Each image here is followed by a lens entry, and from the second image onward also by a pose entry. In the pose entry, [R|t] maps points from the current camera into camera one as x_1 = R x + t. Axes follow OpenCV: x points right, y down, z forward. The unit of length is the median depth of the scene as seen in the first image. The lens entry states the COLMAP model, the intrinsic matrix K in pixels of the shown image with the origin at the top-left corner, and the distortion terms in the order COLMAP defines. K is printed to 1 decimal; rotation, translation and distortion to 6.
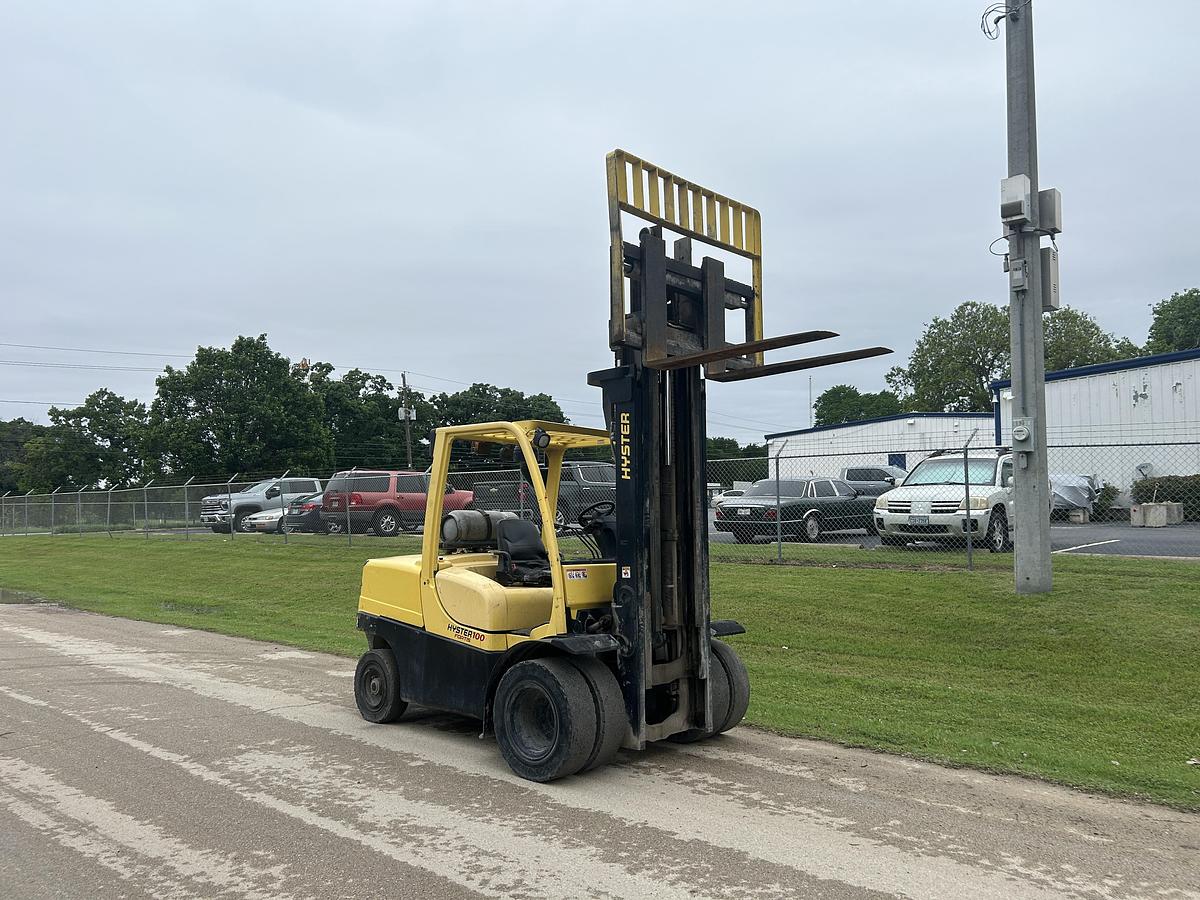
lens RADIAL K [[905.8, 0, 599.7], [0, 905.8, 457.2], [0, 0, 1]] dist [0.043718, -0.042753]
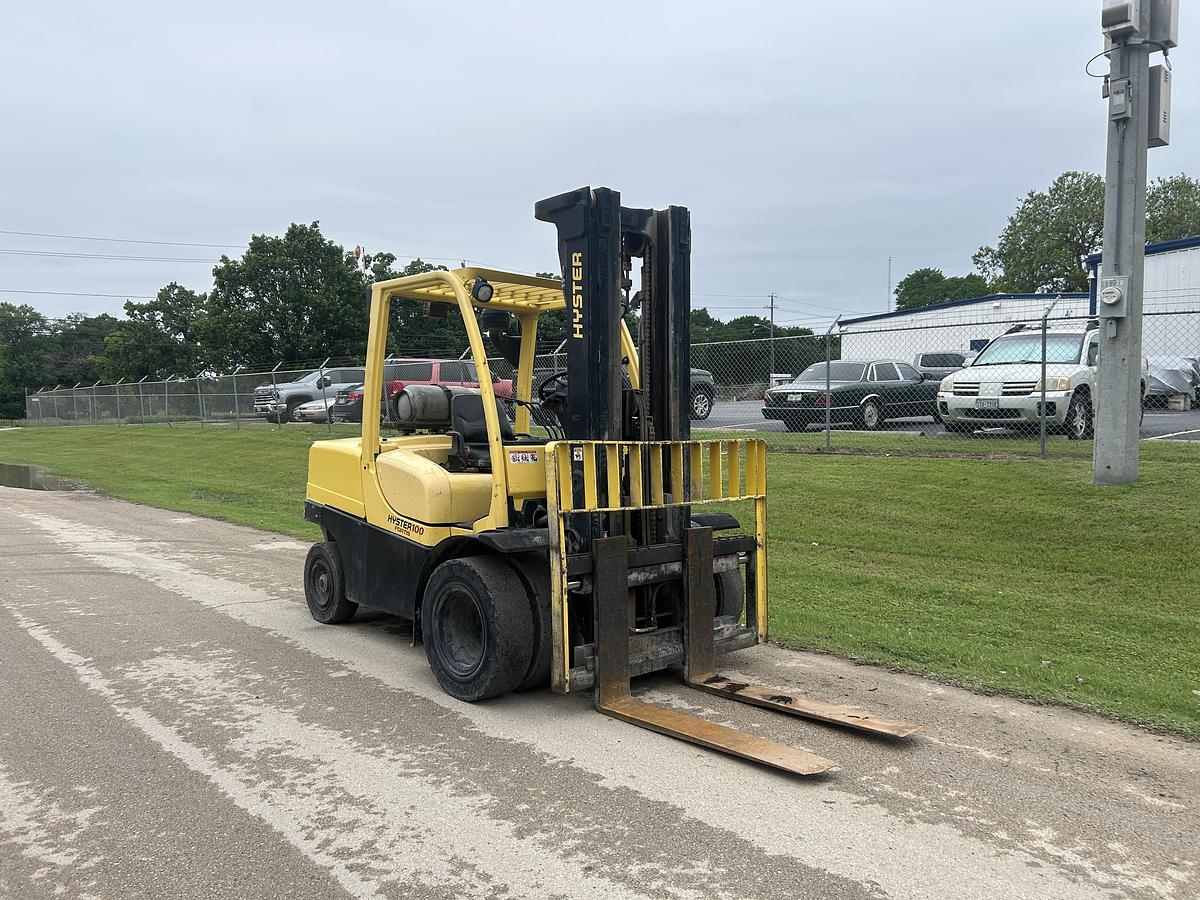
lens RADIAL K [[905.8, 0, 595.3], [0, 905.8, 462.7], [0, 0, 1]] dist [0.043718, -0.042753]
pose [[0.996373, 0.003020, -0.085036, 0.049374], [0.007447, 0.992440, 0.122502, 0.015691], [0.084763, -0.122691, 0.988819, 0.087588]]
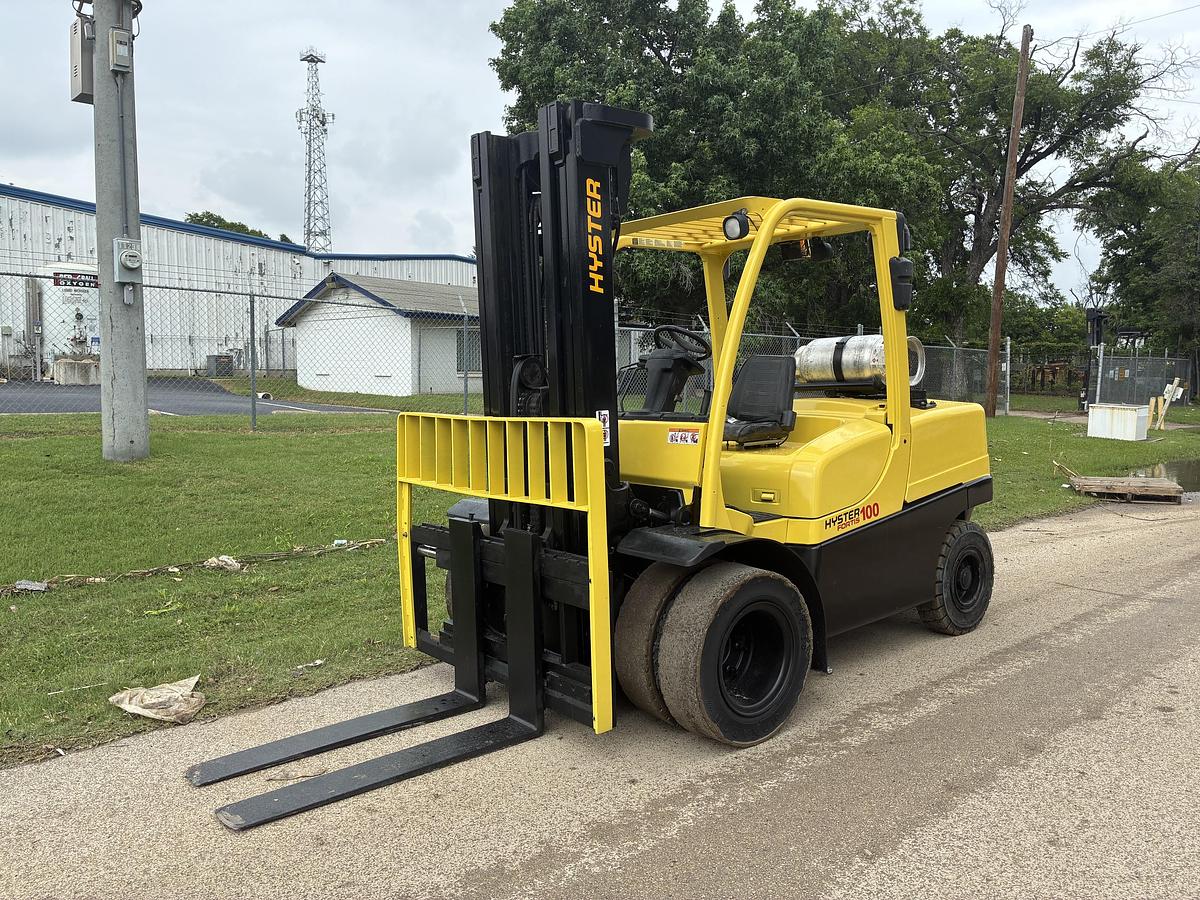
lens RADIAL K [[905.8, 0, 598.4], [0, 905.8, 449.2], [0, 0, 1]] dist [0.043718, -0.042753]
pose [[0.122722, -0.080102, 0.989203, -0.257667], [-0.060261, 0.994297, 0.087990, 0.033367], [-0.990610, -0.070409, 0.117195, 0.404422]]
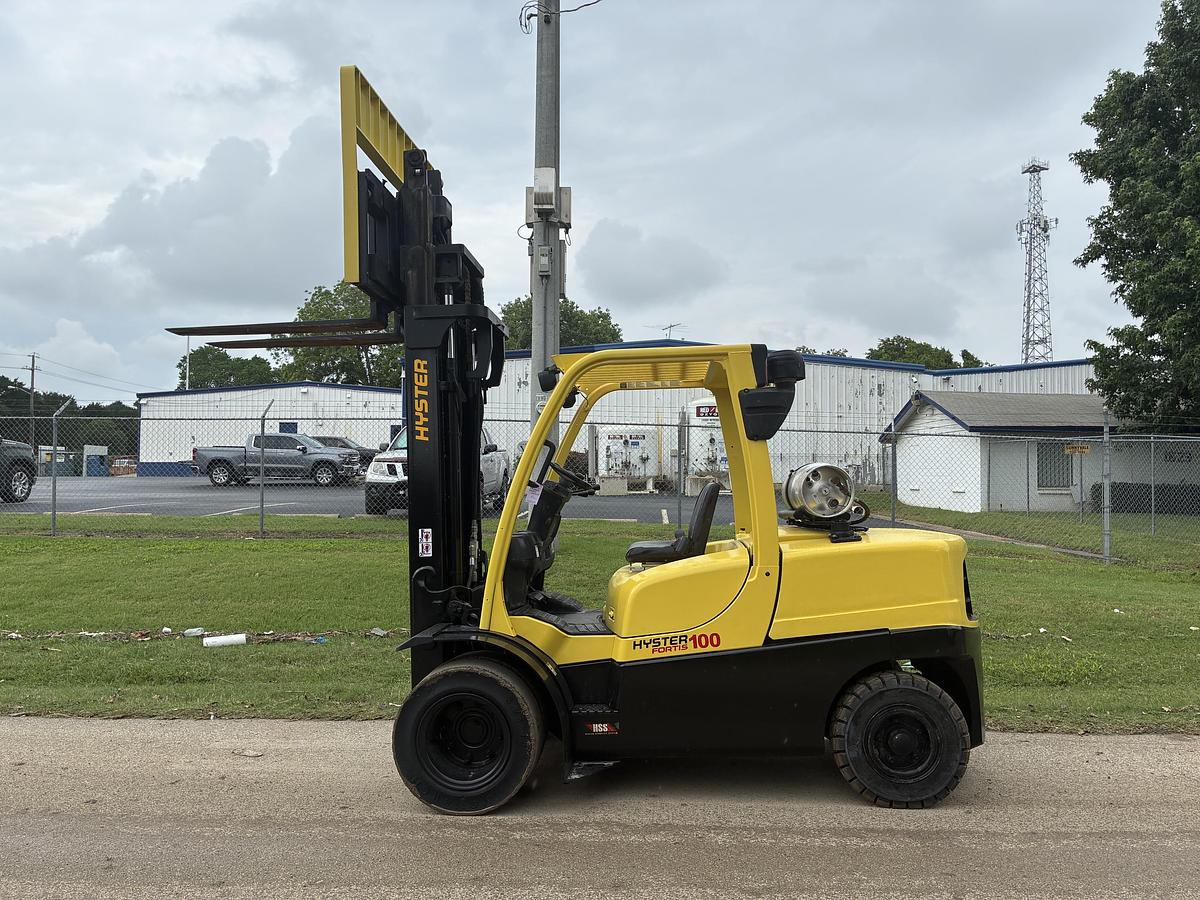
lens RADIAL K [[905.8, 0, 605.9], [0, 905.8, 457.2], [0, 0, 1]] dist [0.043718, -0.042753]
pose [[0.766504, 0.025453, 0.641735, -0.163200], [-0.046596, 0.998785, 0.016041, 0.008151], [-0.640547, -0.042198, 0.766759, 0.114819]]
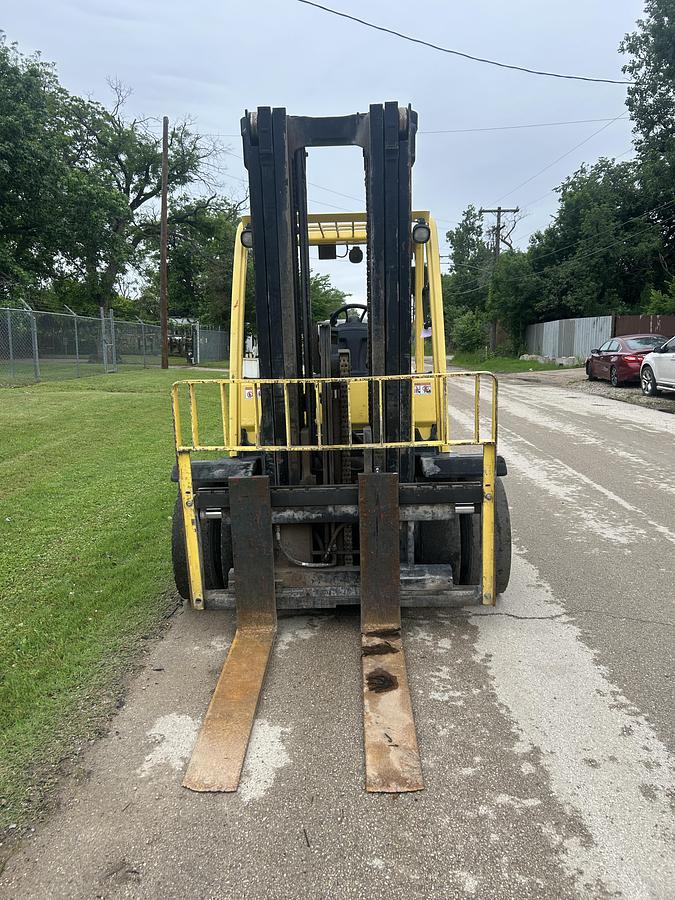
lens RADIAL K [[679.3, 0, 335.8], [0, 679.3, 451.7], [0, 0, 1]] dist [0.043718, -0.042753]
pose [[-0.641375, -0.114383, 0.758653, -0.351901], [-0.031723, 0.991932, 0.122736, 0.060918], [-0.766571, 0.054653, -0.639829, 0.813905]]
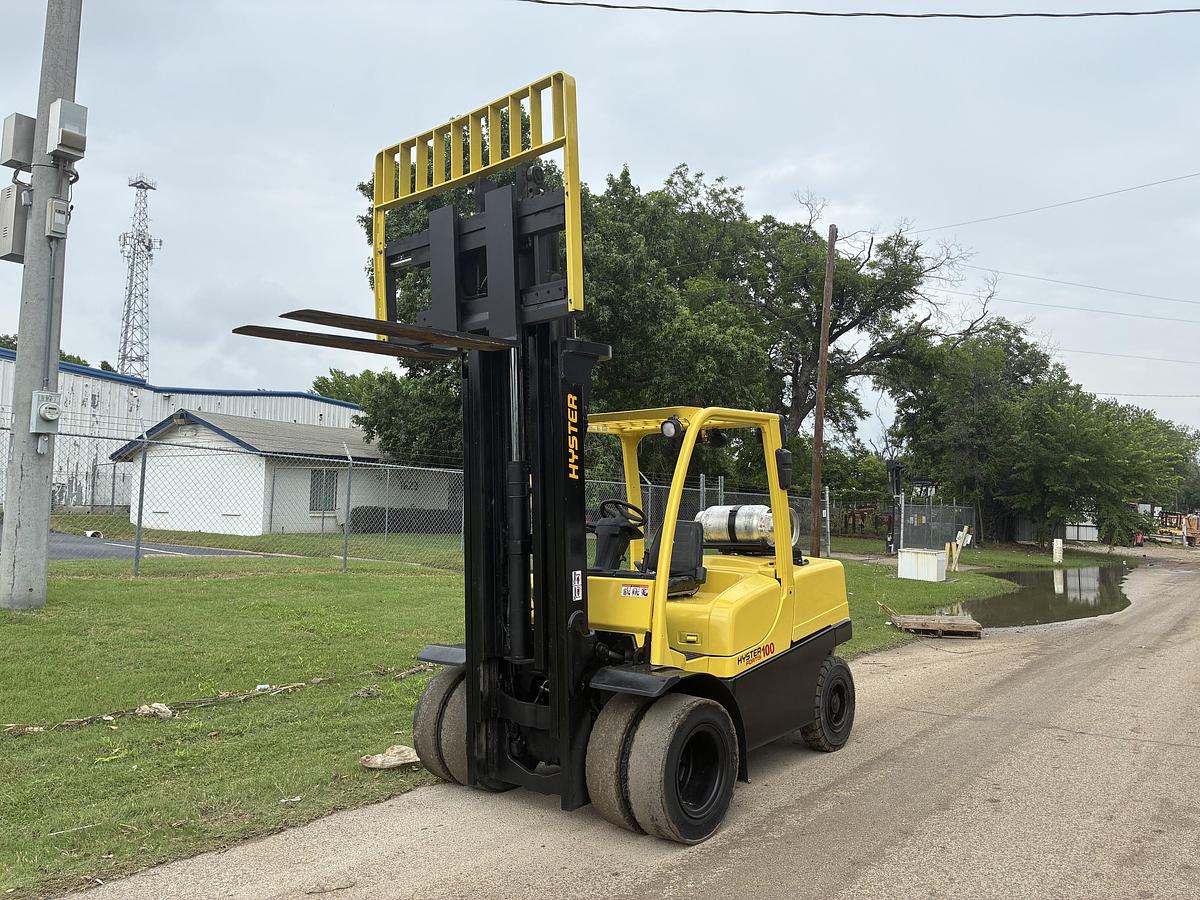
lens RADIAL K [[905.8, 0, 600.4], [0, 905.8, 457.7], [0, 0, 1]] dist [0.043718, -0.042753]
pose [[-0.062462, 0.059629, 0.996264, -0.333183], [-0.073268, 0.995246, -0.064162, 0.024083], [-0.995354, -0.077002, -0.057797, 0.450307]]
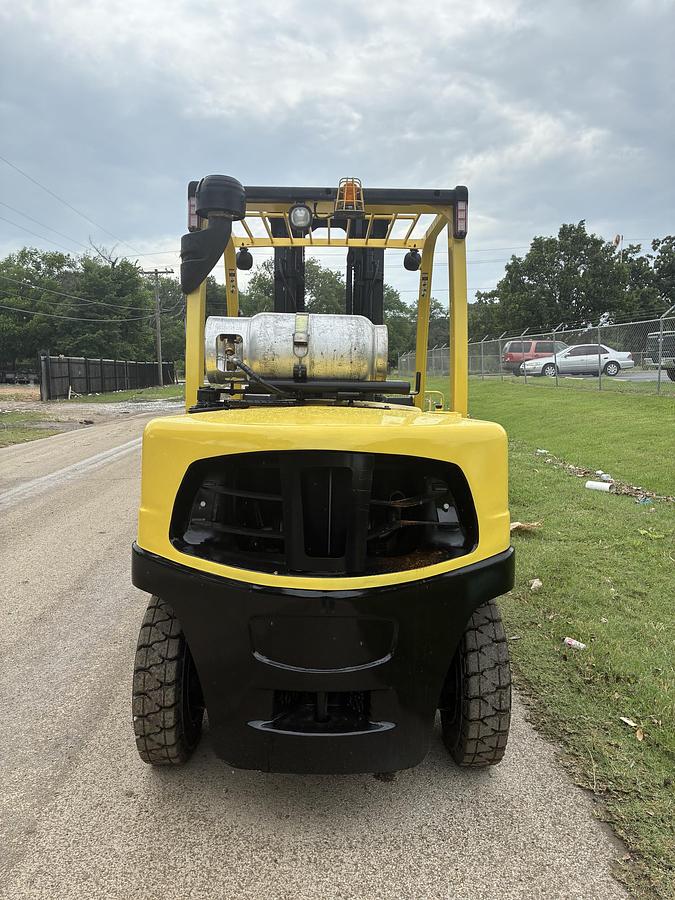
lens RADIAL K [[679.3, 0, 332.4], [0, 679.3, 446.2], [0, 0, 1]] dist [0.043718, -0.042753]
pose [[0.696444, 0.090182, -0.711922, 0.290402], [0.039082, 0.985833, 0.163111, 0.018608], [0.716546, -0.141421, 0.683053, 0.207433]]
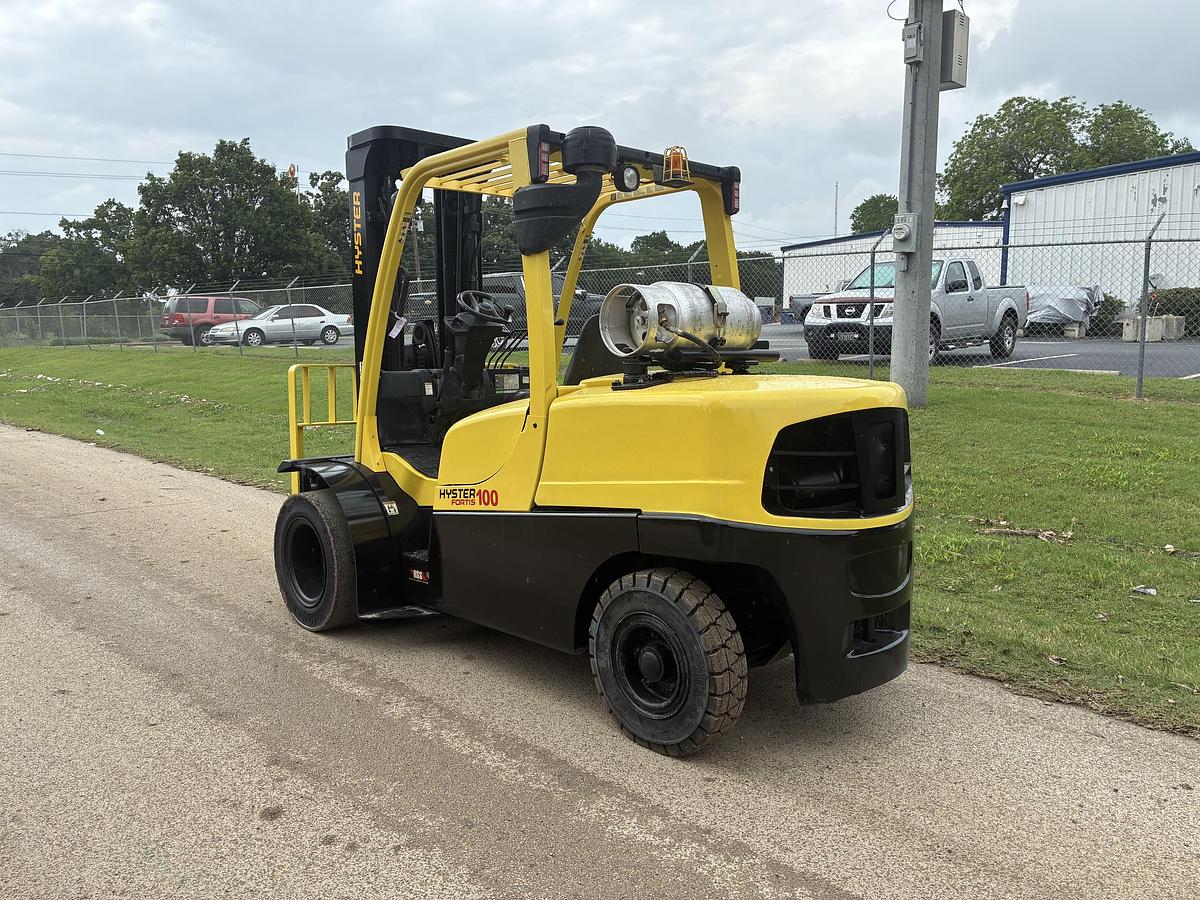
lens RADIAL K [[905.8, 0, 603.6], [0, 905.8, 447.2], [0, 0, 1]] dist [0.043718, -0.042753]
pose [[0.999237, 0.007670, -0.038302, 0.125846], [-0.000342, 0.982215, 0.187757, 0.010300], [0.039061, -0.187600, 0.981468, 0.070516]]
